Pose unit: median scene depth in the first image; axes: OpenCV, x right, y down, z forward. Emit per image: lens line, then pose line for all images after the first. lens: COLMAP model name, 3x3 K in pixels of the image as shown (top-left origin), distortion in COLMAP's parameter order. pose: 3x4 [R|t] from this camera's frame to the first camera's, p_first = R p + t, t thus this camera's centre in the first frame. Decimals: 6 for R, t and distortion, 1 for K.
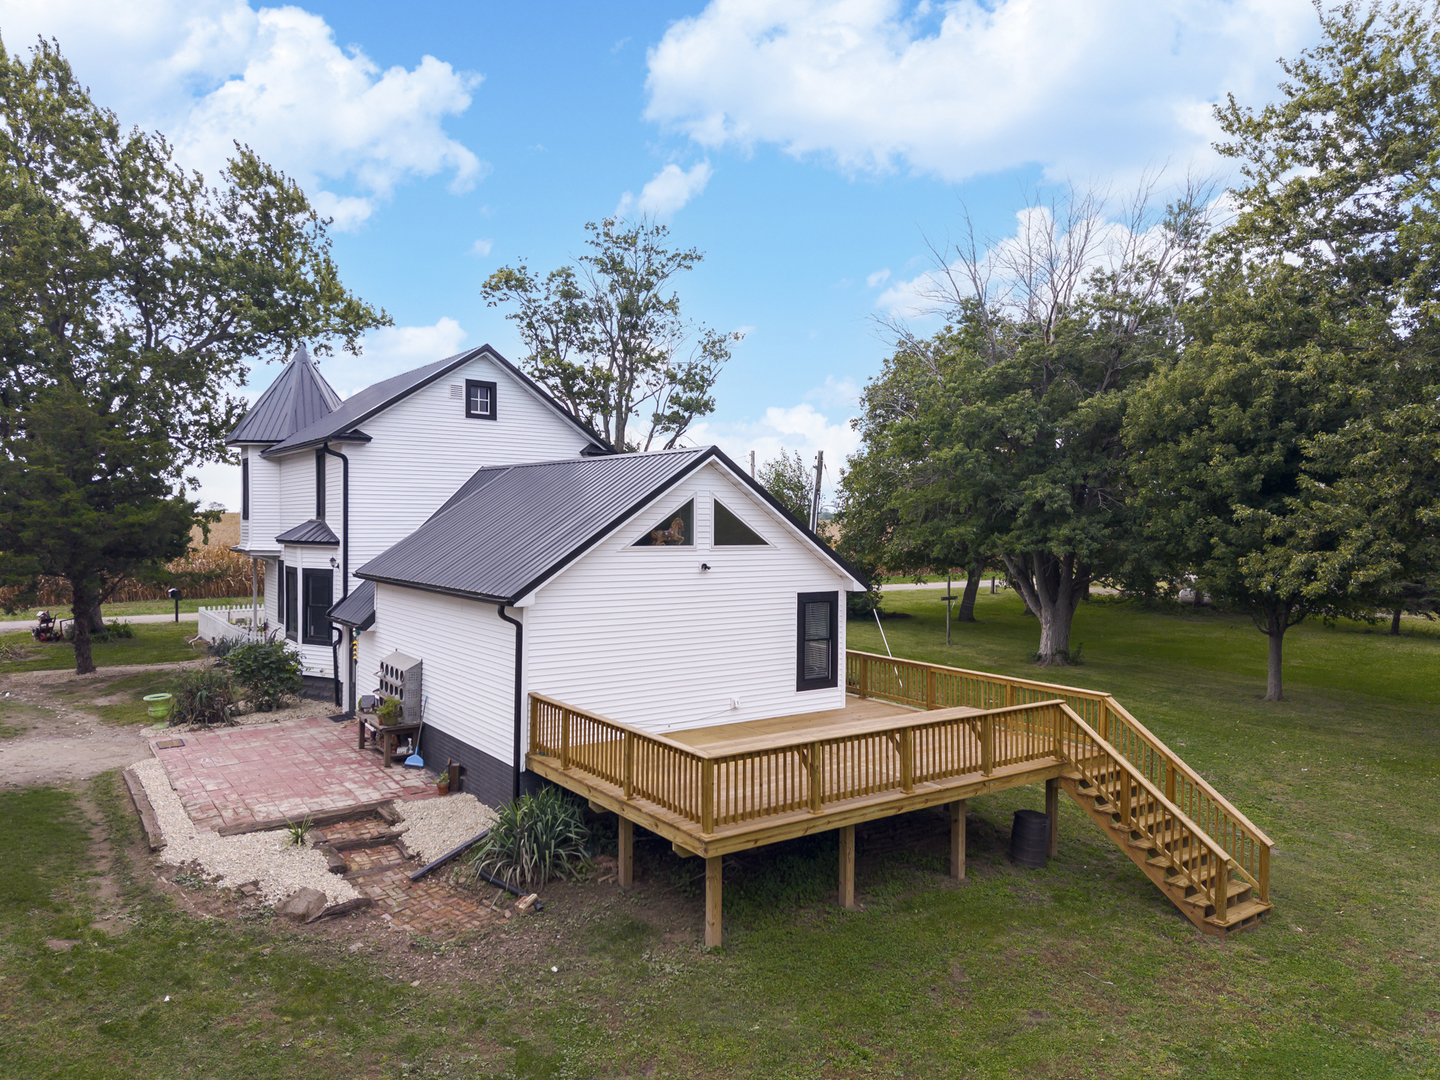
lens RADIAL K [[989.2, 0, 720.0], [0, 989.2, 540.0], [0, 0, 1]] dist [0.026533, -0.019567]
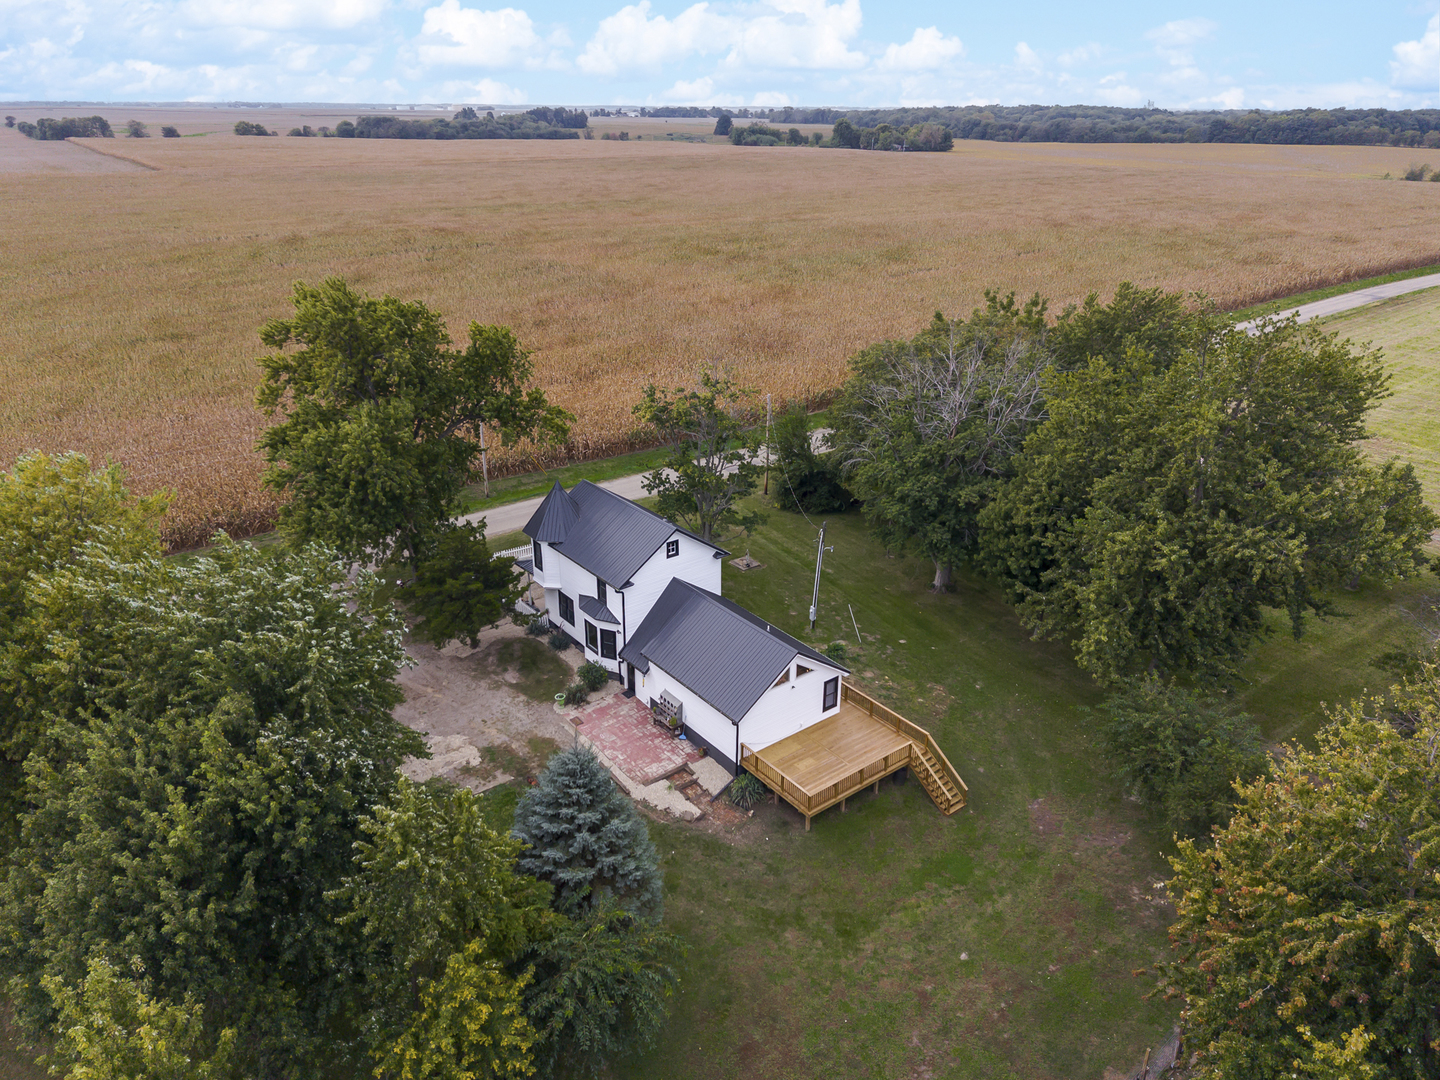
lens RADIAL K [[997.0, 0, 734.4], [0, 997.0, 509.9], [0, 0, 1]] dist [0.031500, -0.000943]
pose [[0.998465, -0.020073, 0.051612, -0.322539], [0.000243, 0.933573, 0.358386, -1.477639], [-0.055377, -0.357824, 0.932146, -1.478577]]
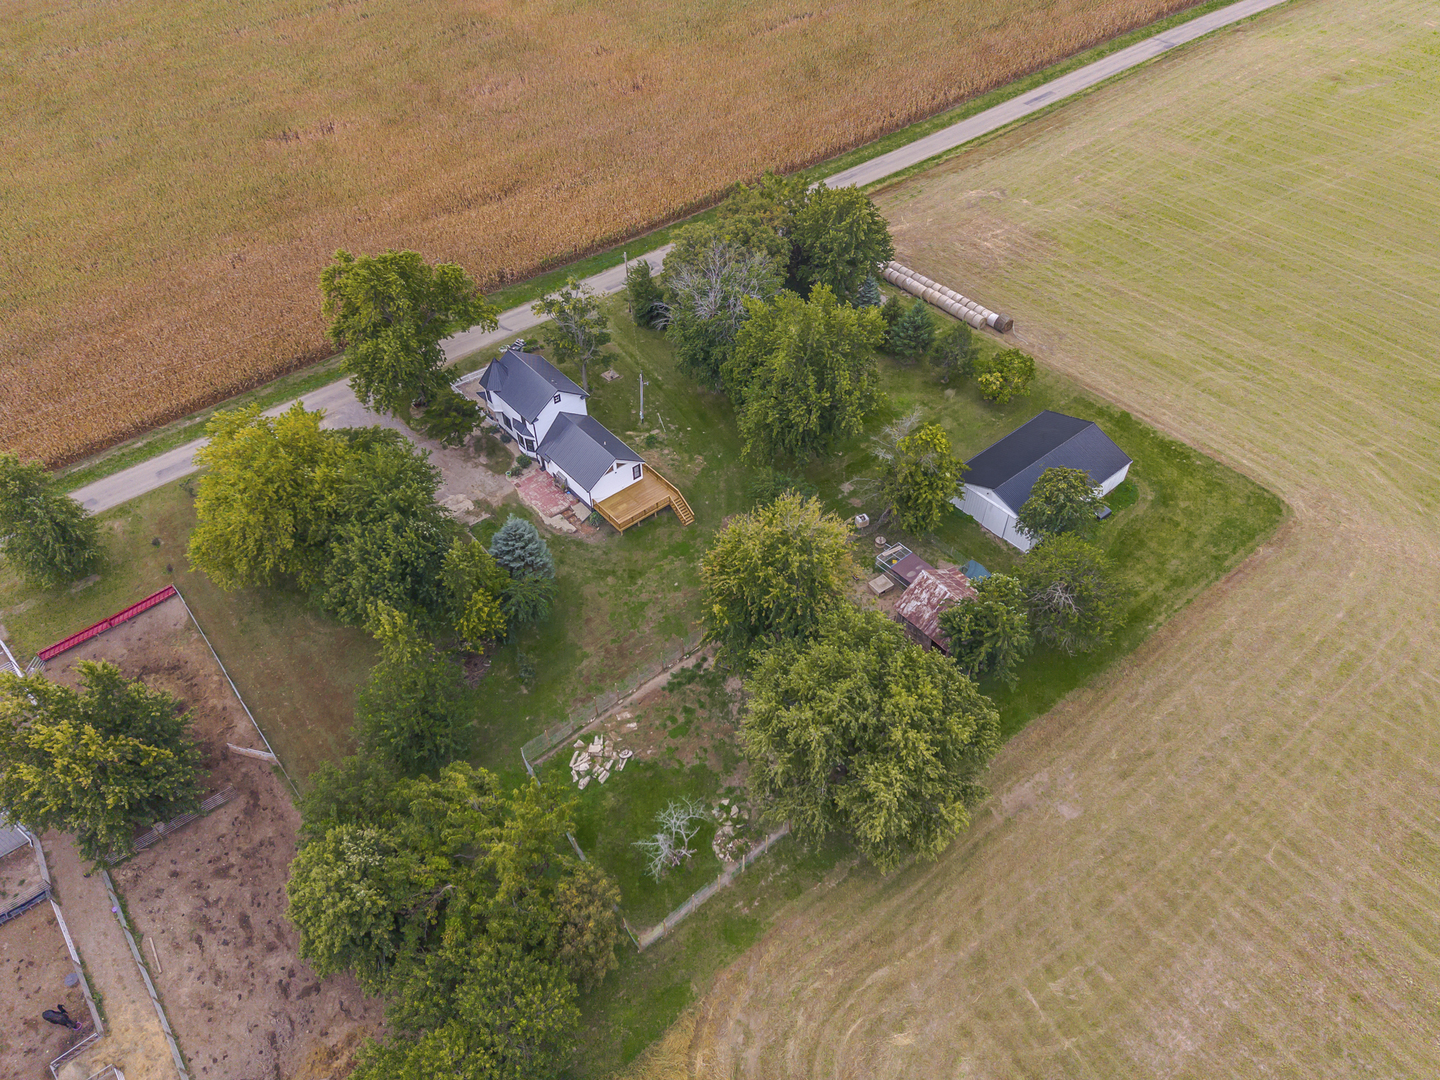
lens RADIAL K [[969.9, 0, 720.4], [0, 969.9, 558.8], [0, 0, 1]] dist [0.034017, -0.030994]
pose [[0.996517, -0.072681, 0.040890, 0.348175], [0.021928, 0.701435, 0.712396, -3.867206], [-0.080459, -0.709018, 0.700585, -3.640932]]
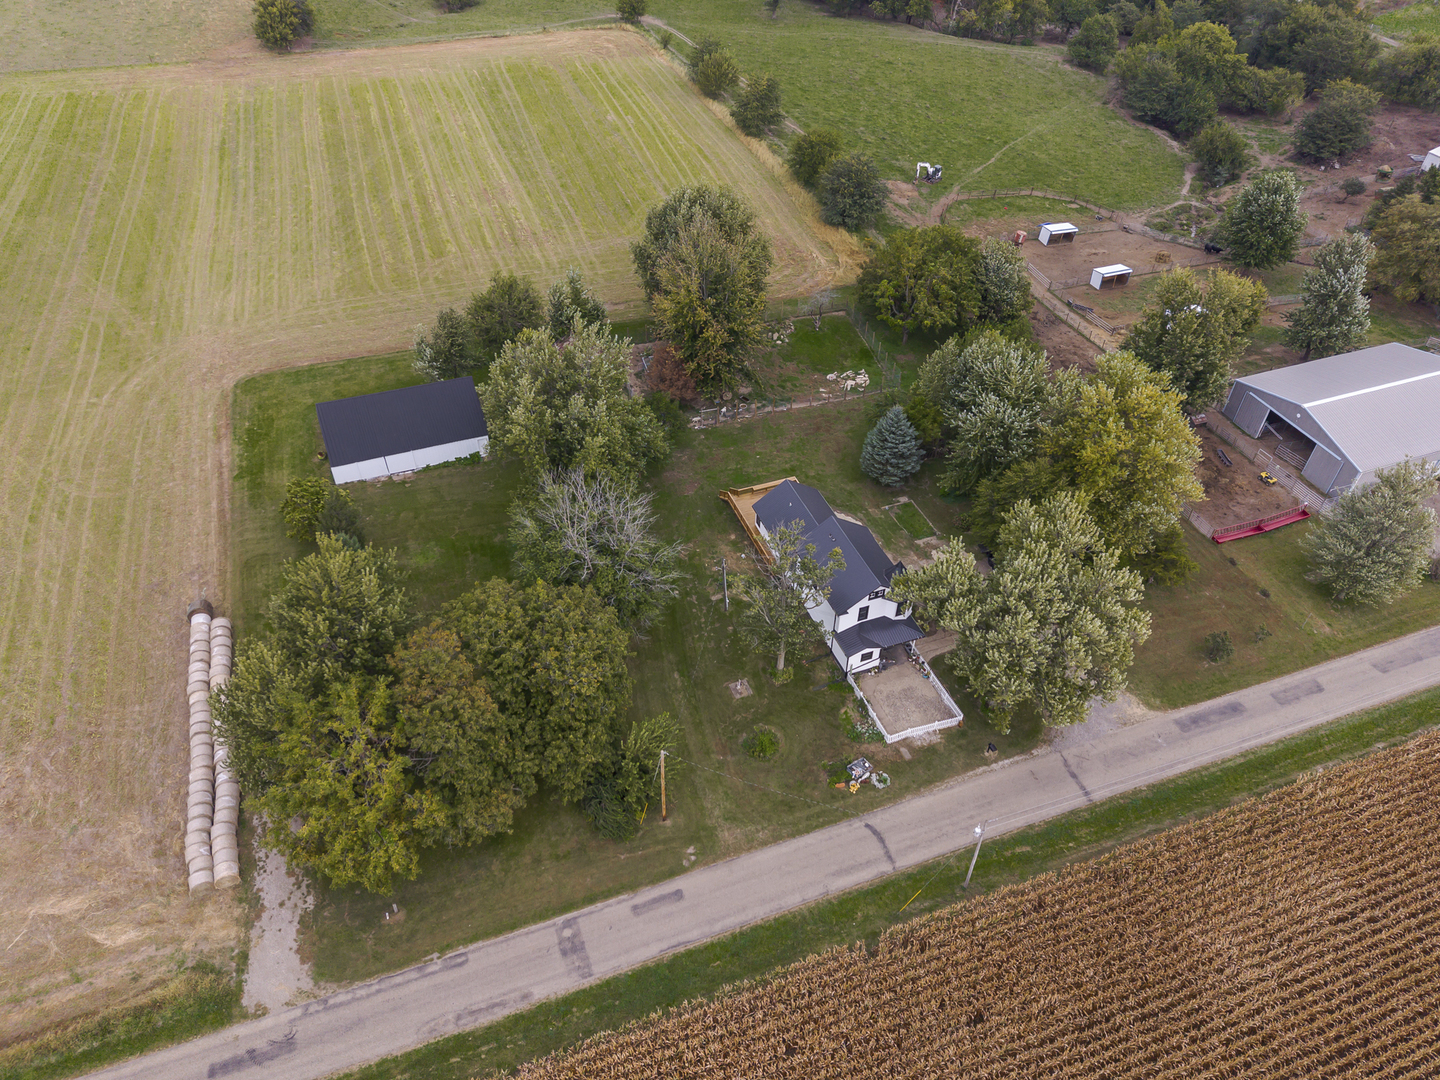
lens RADIAL K [[981.3, 0, 720.0], [0, 981.3, 540.0], [0, 0, 1]] dist [0.046450, -0.039208]
pose [[-0.966494, -0.189945, 0.172658, -0.711926], [-0.016787, 0.717965, 0.695877, -3.931286], [-0.256141, 0.669662, -0.697098, 5.453187]]
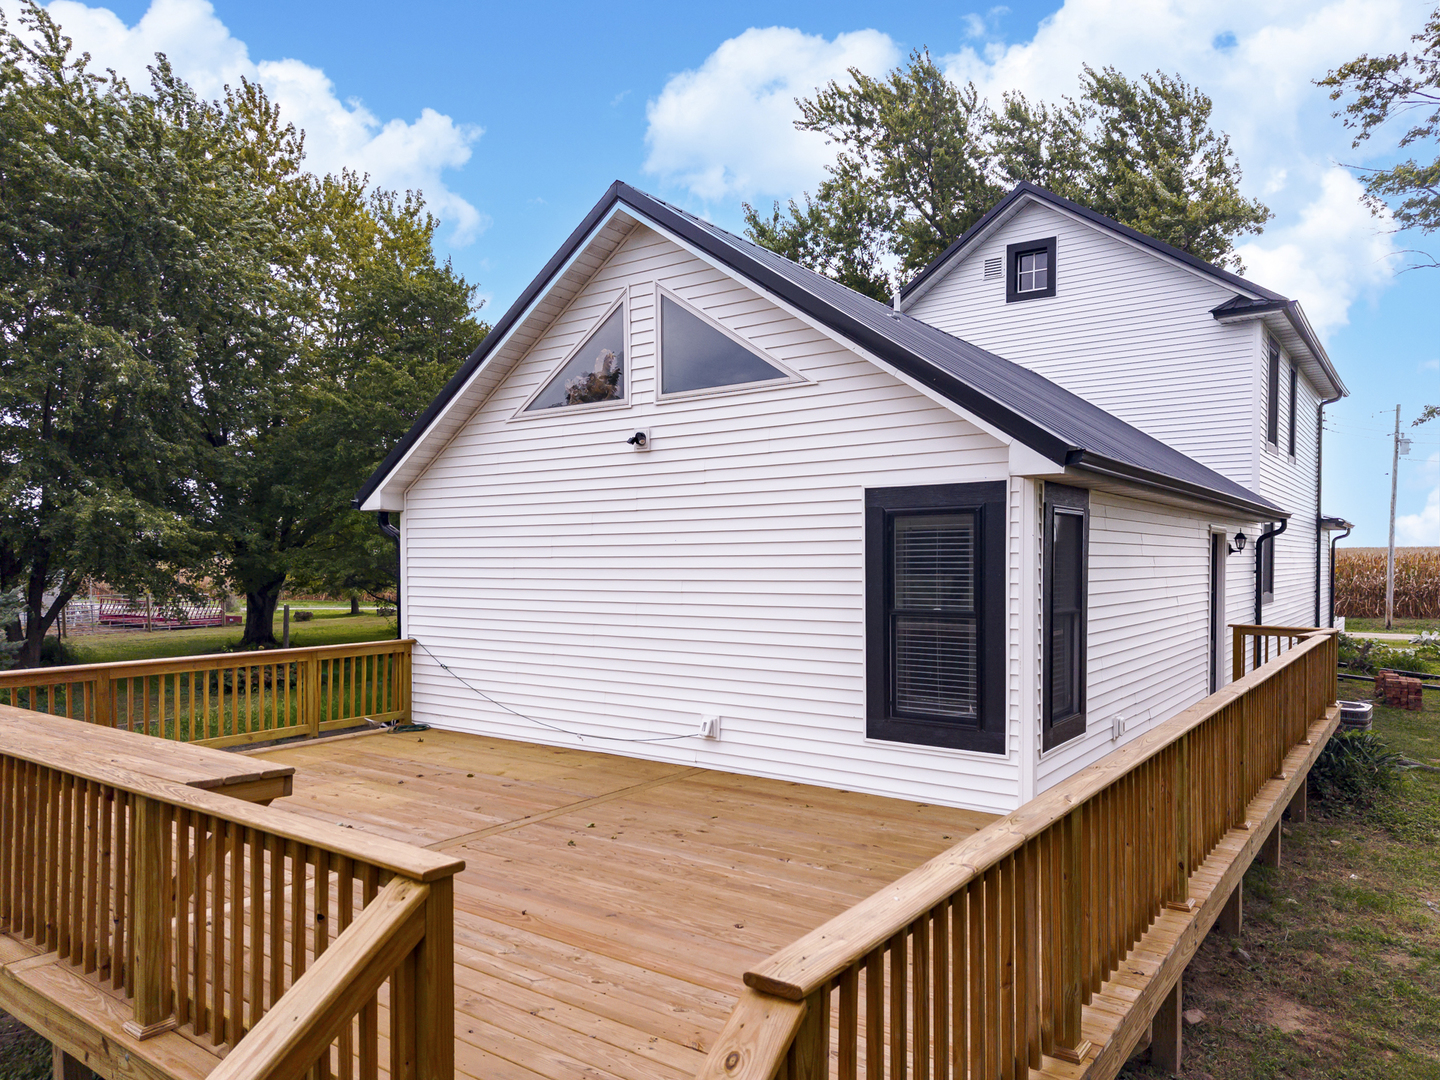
lens RADIAL K [[981.3, 0, 720.0], [0, 981.3, 540.0], [0, 0, 1]] dist [0.046450, -0.039208]
pose [[0.317124, -0.026075, -0.948026, 0.471424], [-0.011943, 0.999433, -0.031484, 0.094028], [0.948309, 0.021307, 0.316633, 0.880920]]
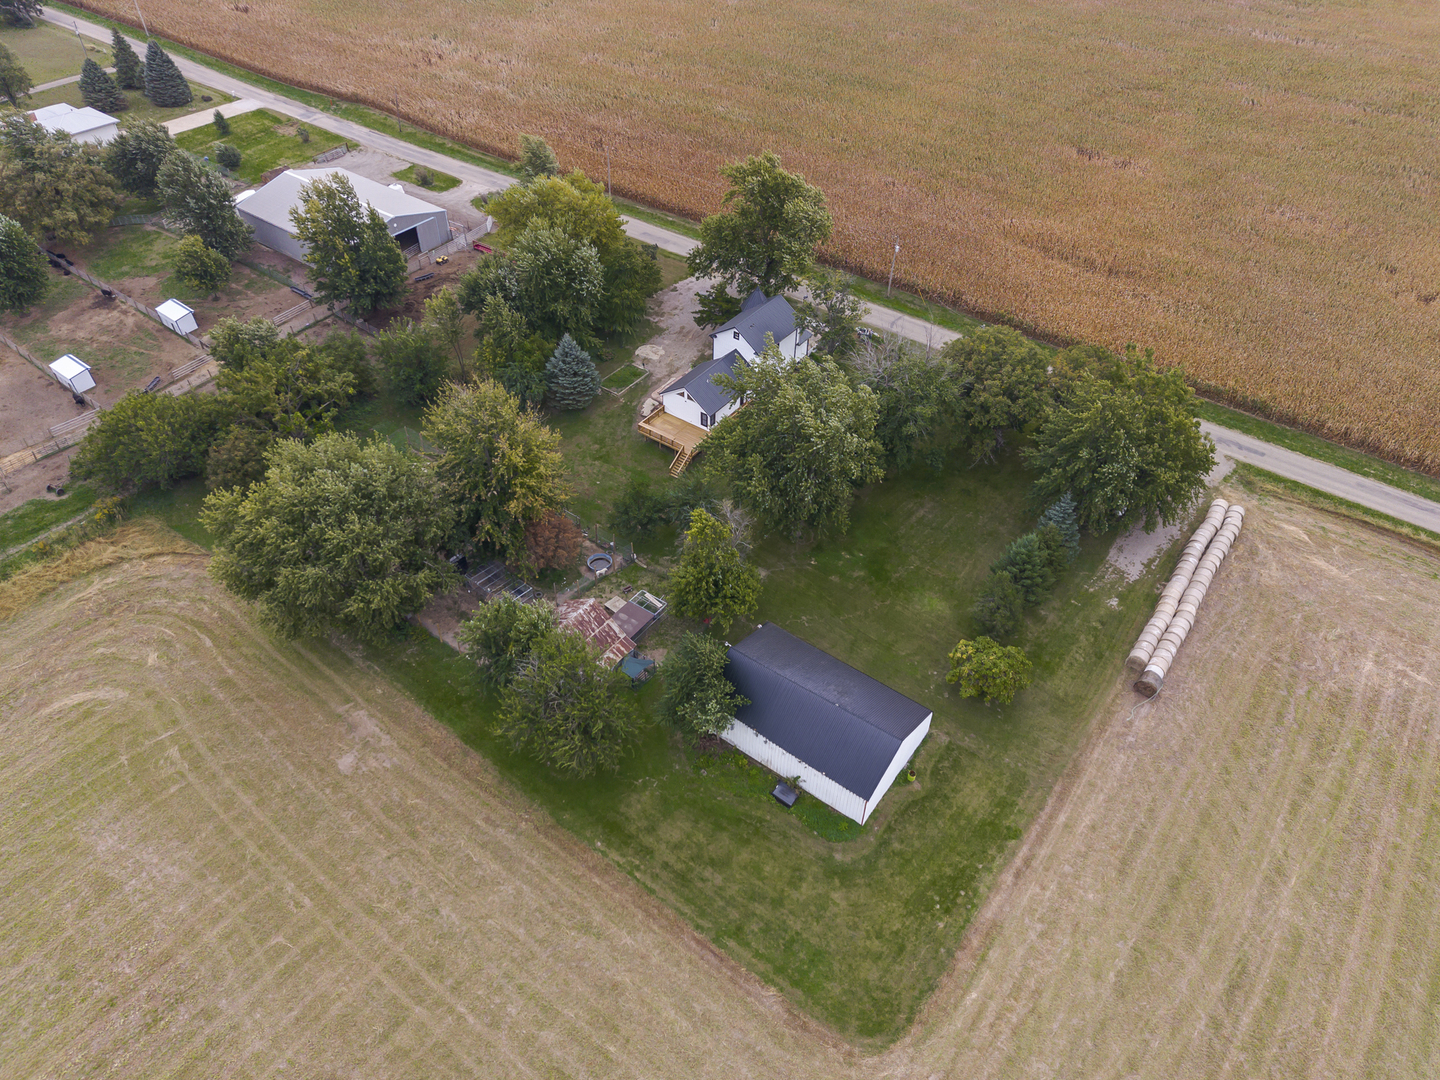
lens RADIAL K [[950.7, 0, 718.9], [0, 950.7, 585.0], [0, 0, 1]] dist [0.025441, -0.020949]
pose [[0.314893, 0.667150, -0.675095, 5.241446], [-0.034504, 0.718856, 0.694302, -3.555602], [0.948500, -0.195337, 0.249383, -0.629873]]
